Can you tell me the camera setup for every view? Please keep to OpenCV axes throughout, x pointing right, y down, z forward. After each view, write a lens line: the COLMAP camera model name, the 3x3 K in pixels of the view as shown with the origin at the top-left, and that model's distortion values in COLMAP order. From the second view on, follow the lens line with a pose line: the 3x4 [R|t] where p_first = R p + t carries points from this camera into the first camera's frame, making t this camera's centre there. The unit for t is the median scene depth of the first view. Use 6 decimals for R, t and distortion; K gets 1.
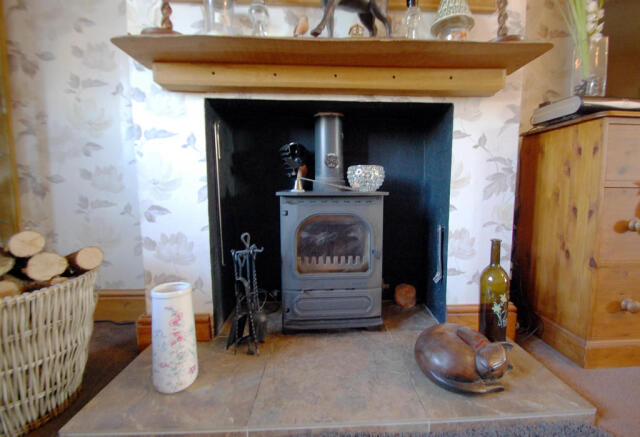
lens RADIAL K [[327.5, 0, 322.4], [0, 327.5, 205.7], [0, 0, 1]] dist [-0.011713, -0.000668]
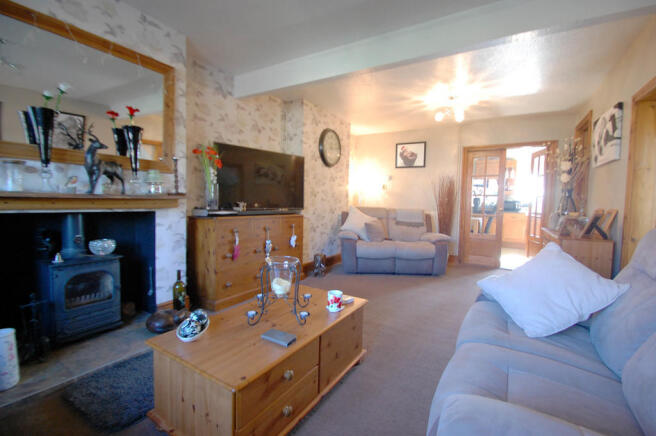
lens RADIAL K [[286.0, 0, 339.5], [0, 286.0, 217.9], [0, 0, 1]] dist [0.001394, -0.011945]
pose [[0.535582, -0.035536, 0.843735, -0.536825], [0.054342, 0.998494, 0.007559, -0.208371], [-0.842733, 0.041802, 0.536706, -1.032681]]
